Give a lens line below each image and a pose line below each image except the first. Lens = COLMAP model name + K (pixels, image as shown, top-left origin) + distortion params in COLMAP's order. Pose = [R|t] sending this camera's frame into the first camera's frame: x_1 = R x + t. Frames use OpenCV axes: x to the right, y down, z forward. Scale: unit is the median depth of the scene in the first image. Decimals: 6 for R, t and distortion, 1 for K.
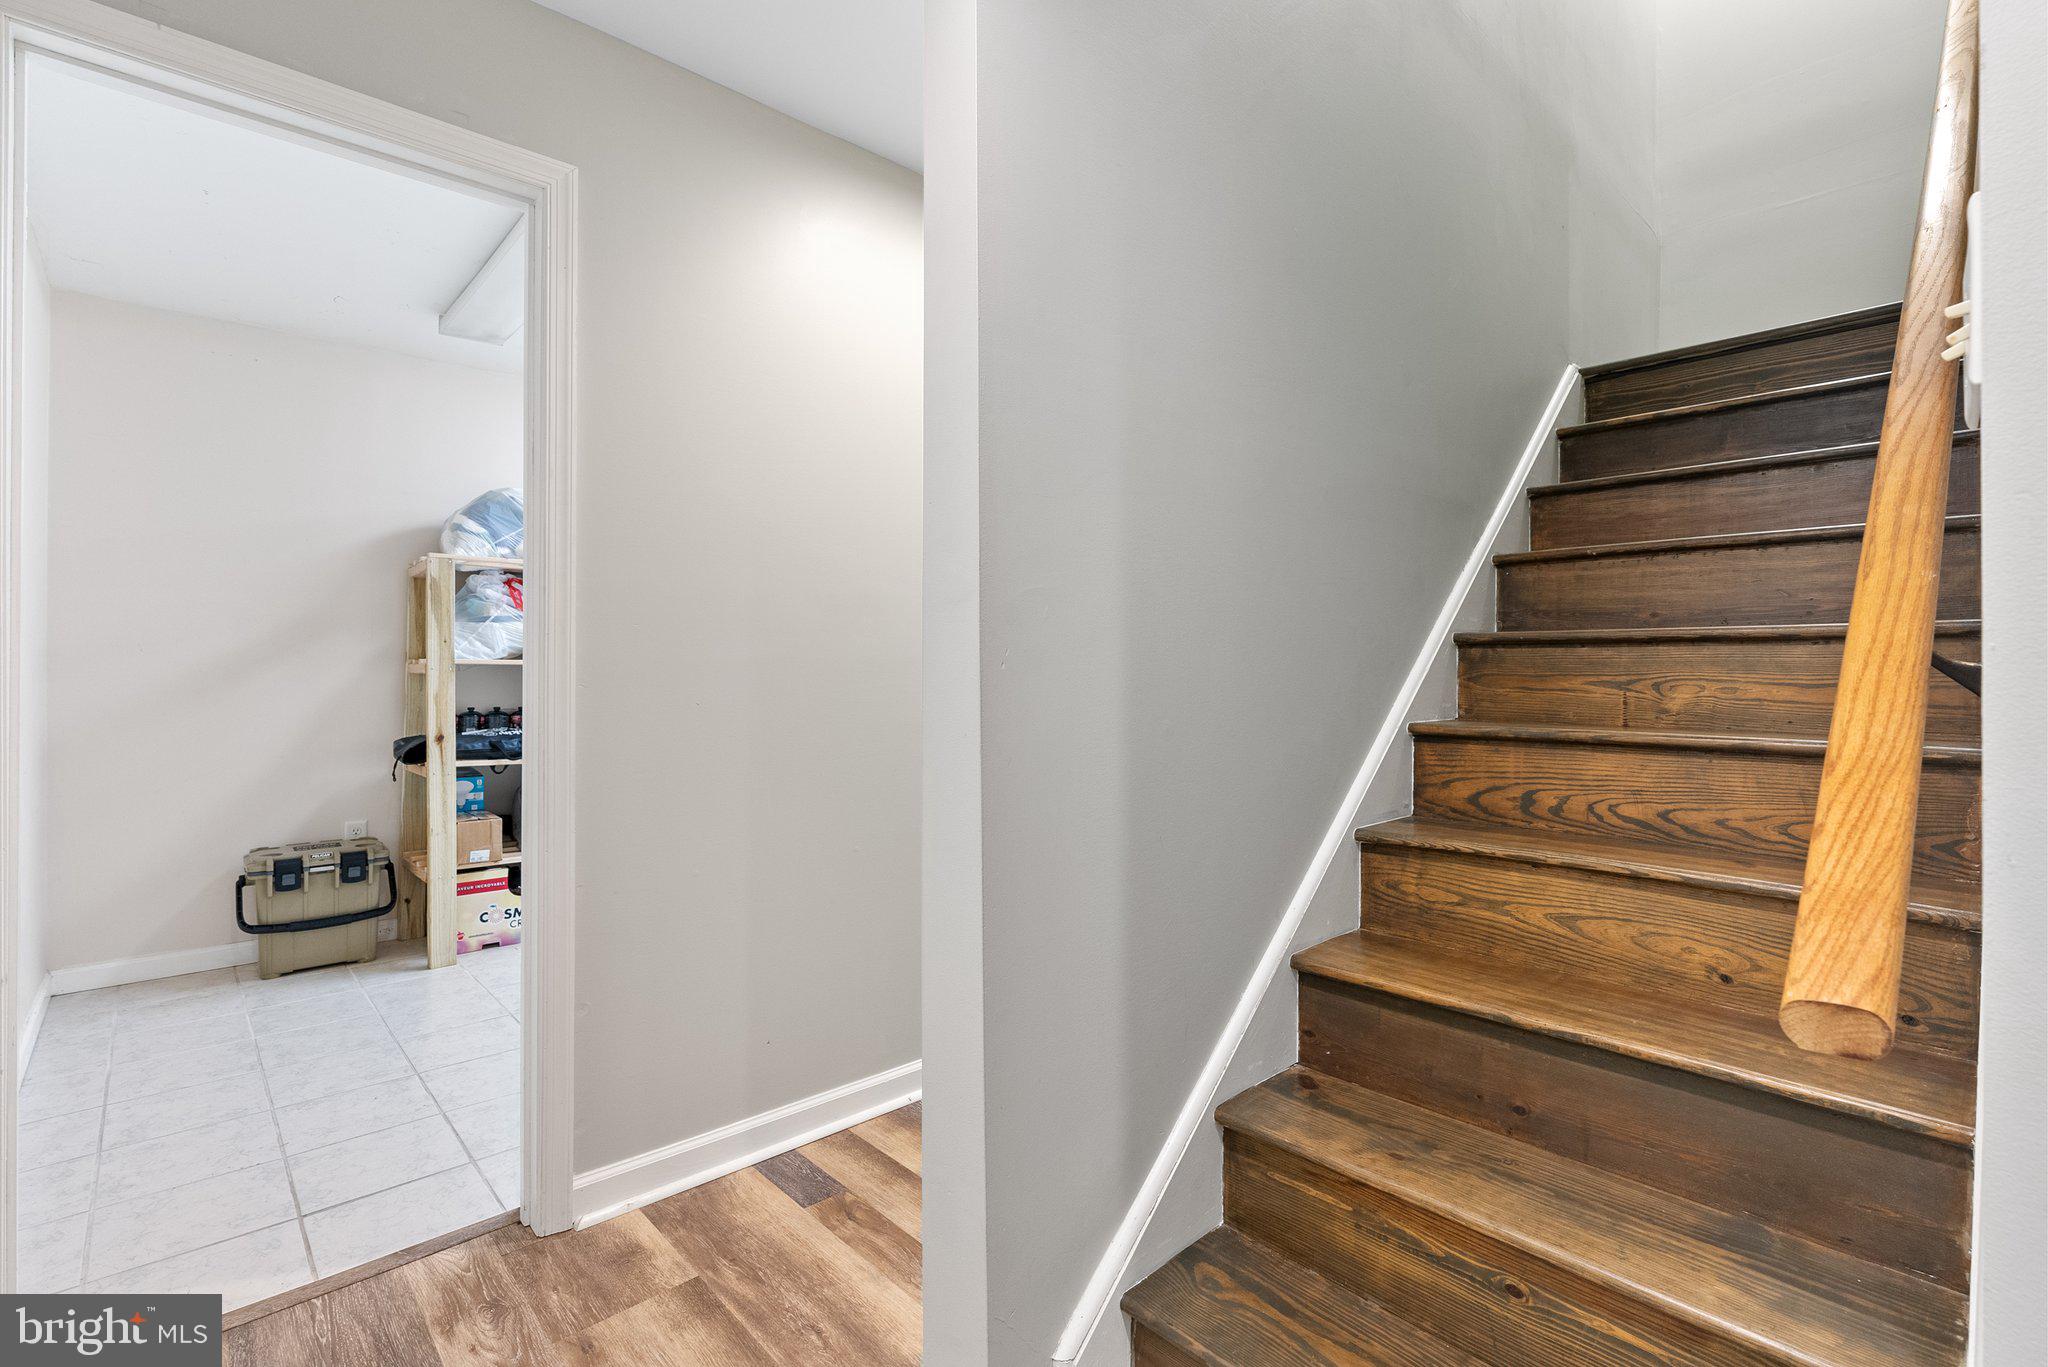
lens RADIAL K [[968.6, 0, 1024.0], [0, 968.6, 683.5], [0, 0, 1]] dist [-0.002691, -0.000233]
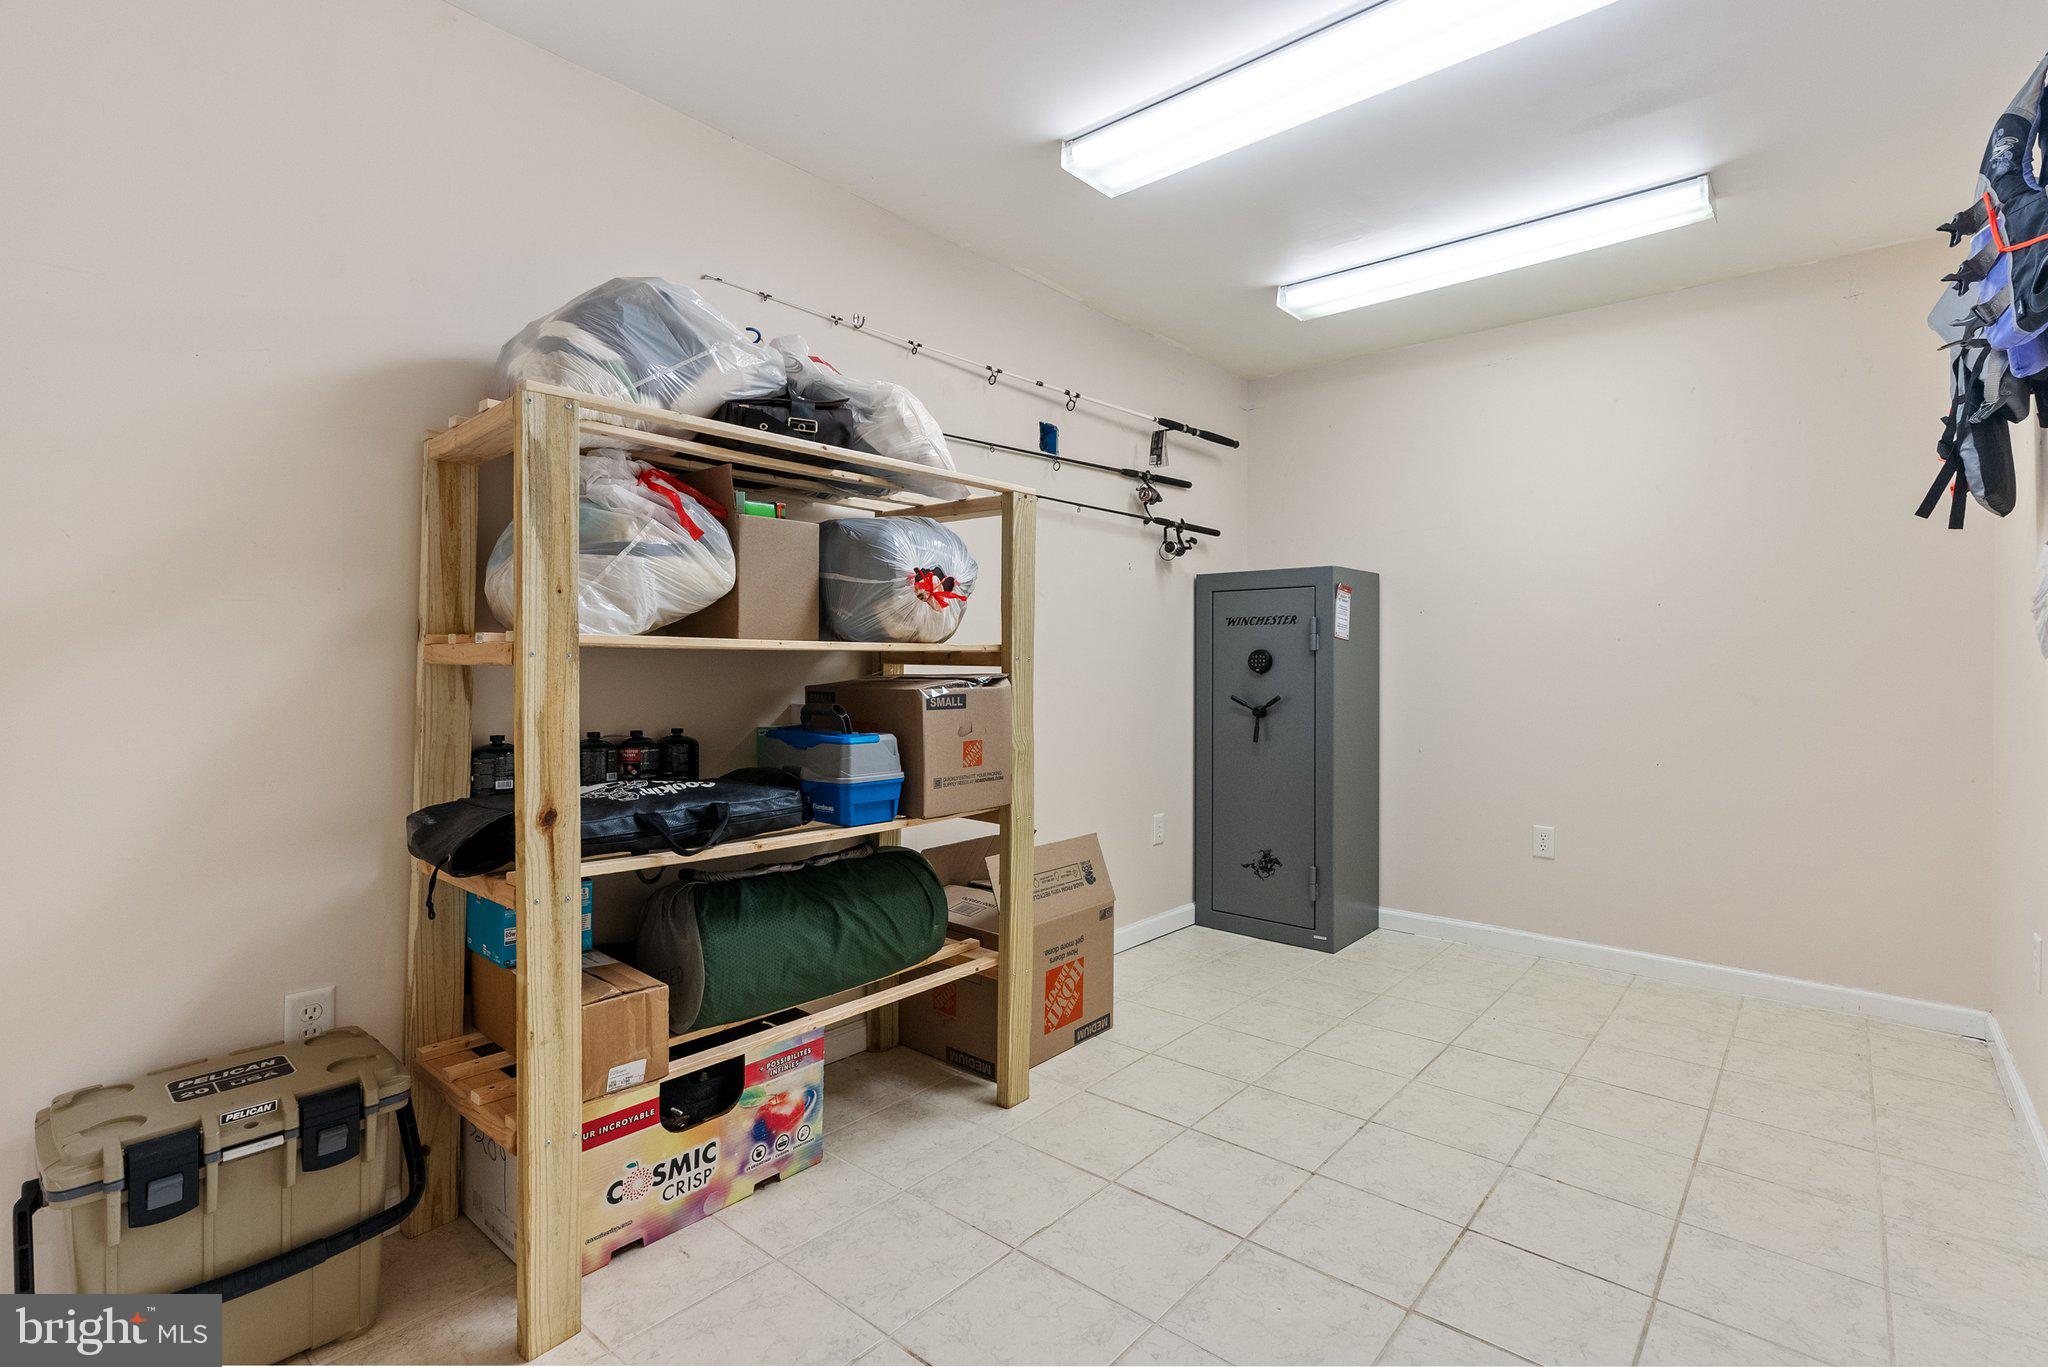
lens RADIAL K [[968.6, 0, 1024.0], [0, 968.6, 683.5], [0, 0, 1]] dist [-0.002691, -0.000233]
pose [[0.991050, 0.004432, 0.133420, -0.447993], [-0.005682, 0.999943, 0.008996, -0.007472], [-0.133372, -0.009674, 0.991019, 0.542670]]
